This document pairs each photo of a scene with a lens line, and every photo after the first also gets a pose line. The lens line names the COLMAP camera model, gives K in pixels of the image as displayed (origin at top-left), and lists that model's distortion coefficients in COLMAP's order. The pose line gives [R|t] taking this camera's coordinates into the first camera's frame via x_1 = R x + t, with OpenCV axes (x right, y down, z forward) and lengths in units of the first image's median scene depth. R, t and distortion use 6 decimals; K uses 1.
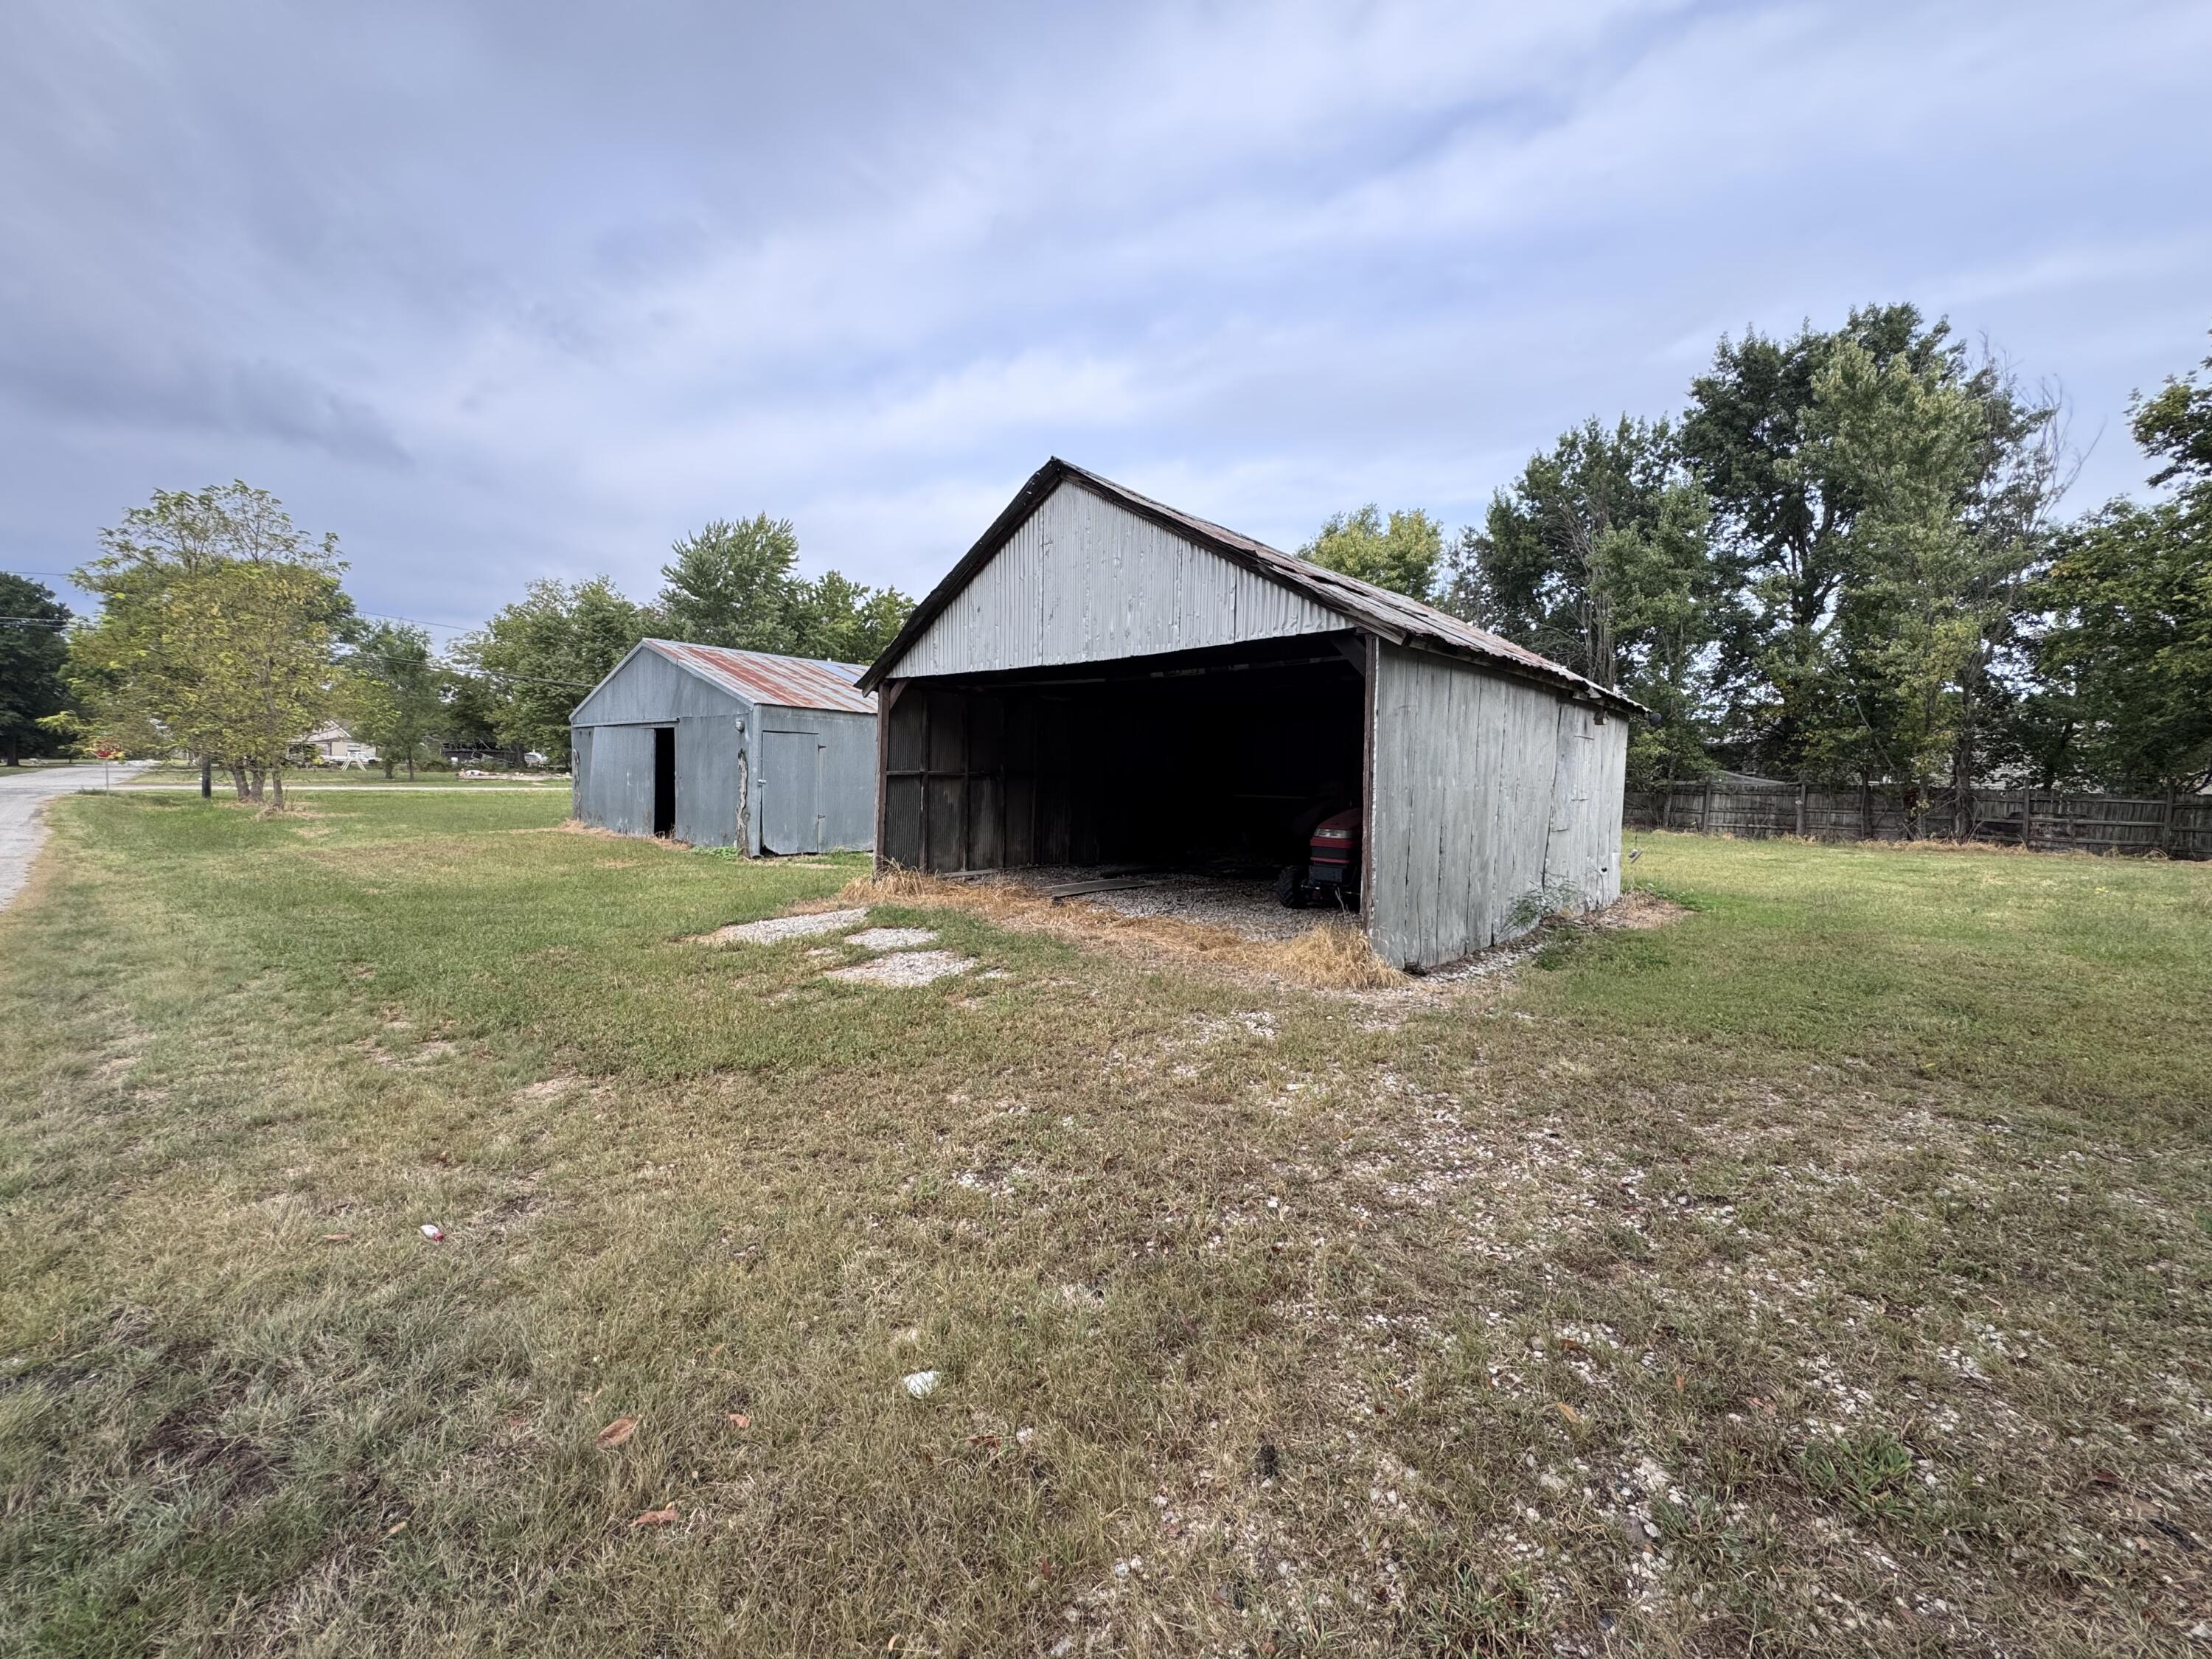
lens RADIAL K [[889.6, 0, 1107.3], [0, 889.6, 824.3], [0, 0, 1]] dist [-0.007545, 0.002205]
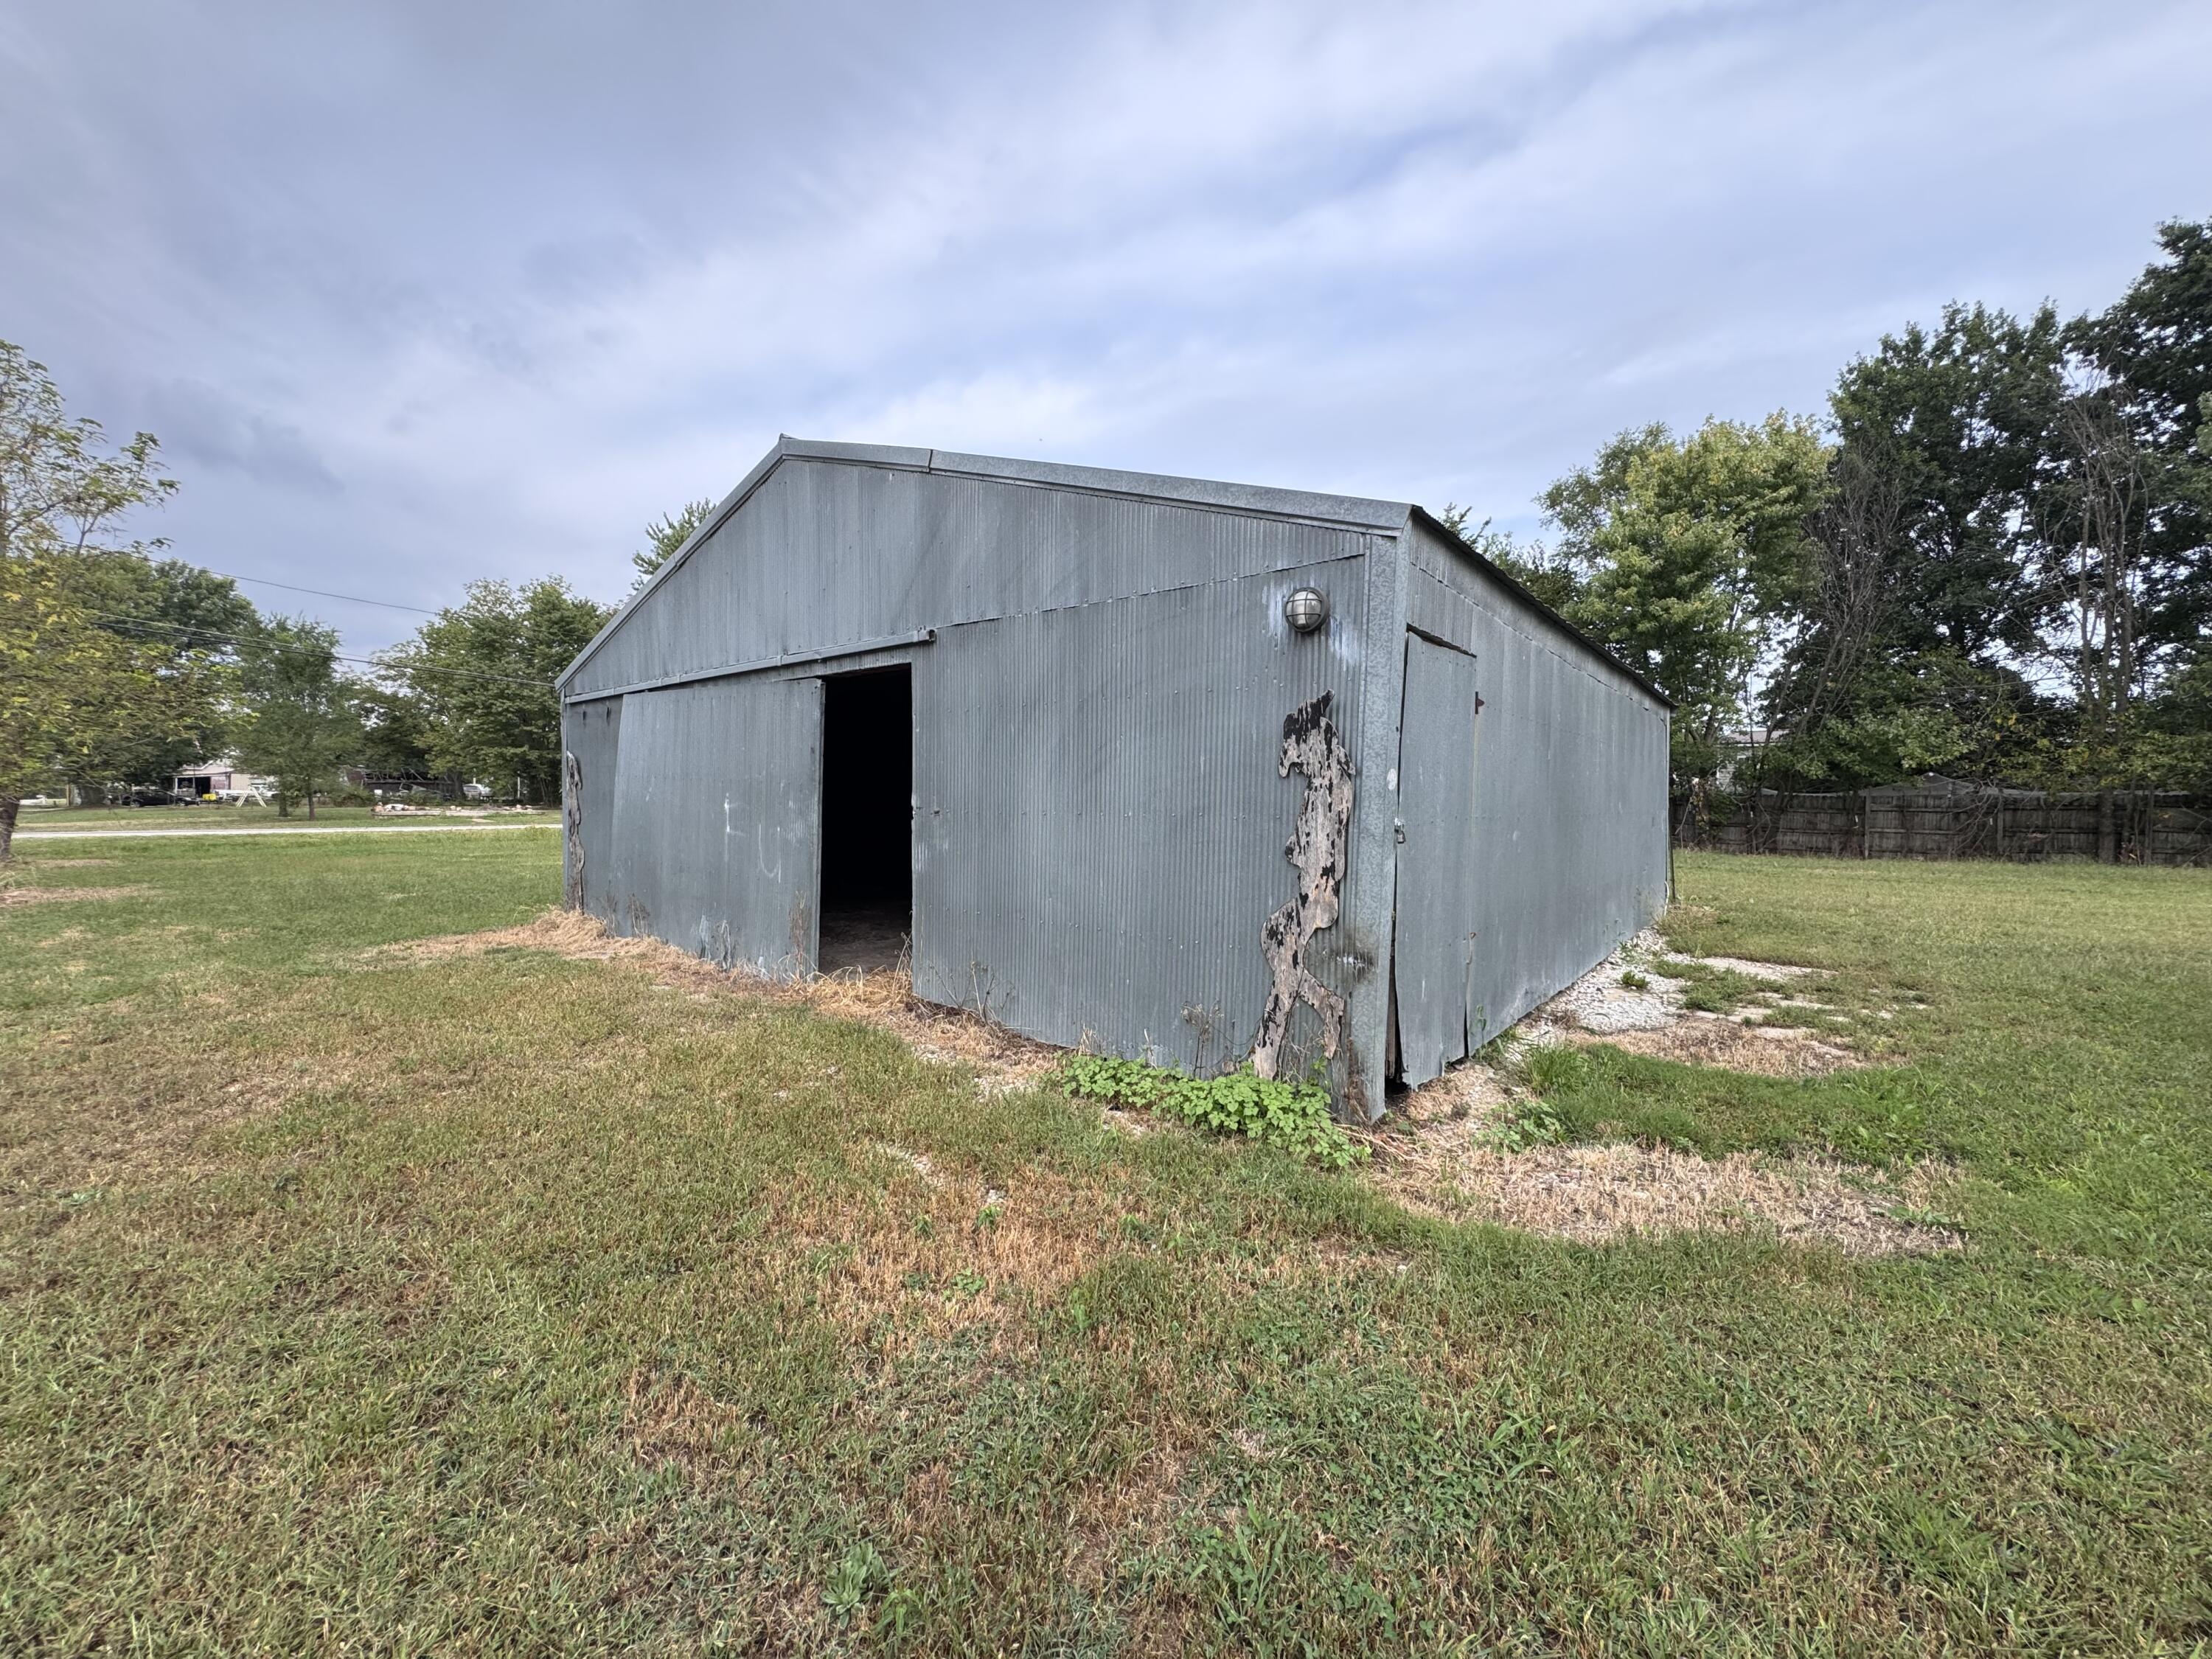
lens RADIAL K [[889.6, 0, 1105.1], [0, 889.6, 836.0], [0, 0, 1]] dist [-0.007545, 0.002205]
pose [[0.998863, -0.018036, 0.044131, -0.087254], [0.018644, 0.999736, -0.013402, -0.007639], [-0.043878, 0.014209, 0.998936, 0.133559]]
